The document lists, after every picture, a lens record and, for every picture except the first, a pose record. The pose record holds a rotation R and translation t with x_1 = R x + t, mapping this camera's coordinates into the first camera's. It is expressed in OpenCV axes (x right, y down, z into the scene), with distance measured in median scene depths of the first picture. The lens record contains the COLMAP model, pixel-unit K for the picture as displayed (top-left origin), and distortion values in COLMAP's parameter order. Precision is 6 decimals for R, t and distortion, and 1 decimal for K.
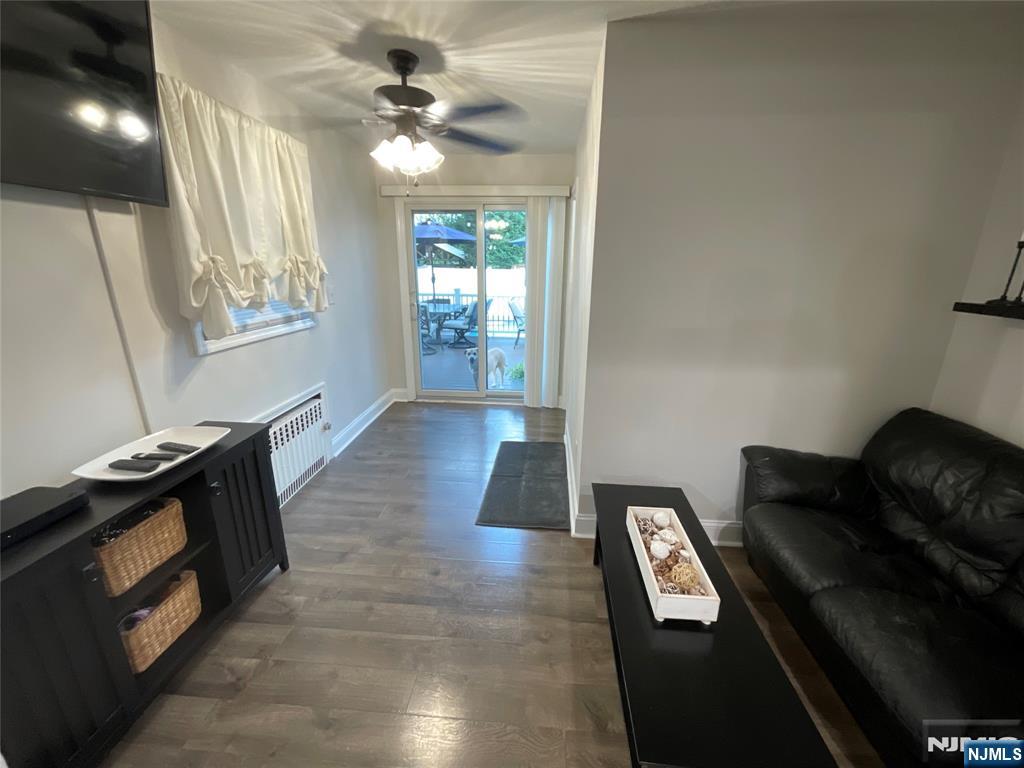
lens RADIAL K [[412.9, 0, 512.0], [0, 412.9, 384.0], [0, 0, 1]] dist [-0.003112, -0.000187]
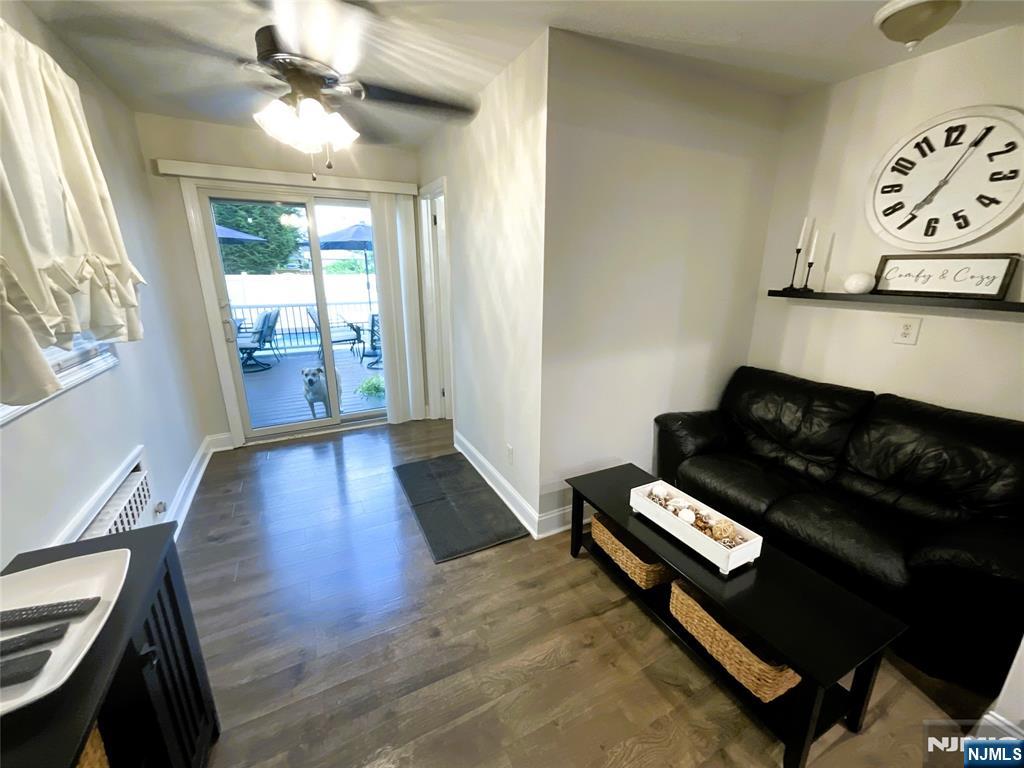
lens RADIAL K [[413.9, 0, 512.0], [0, 413.9, 384.0], [0, 0, 1]] dist [0.001519, 0.000001]
pose [[0.851388, -0.149432, 0.502801, -0.333386], [0.153339, 0.987593, 0.033866, -0.040921], [-0.501623, 0.048266, 0.863739, 0.140826]]
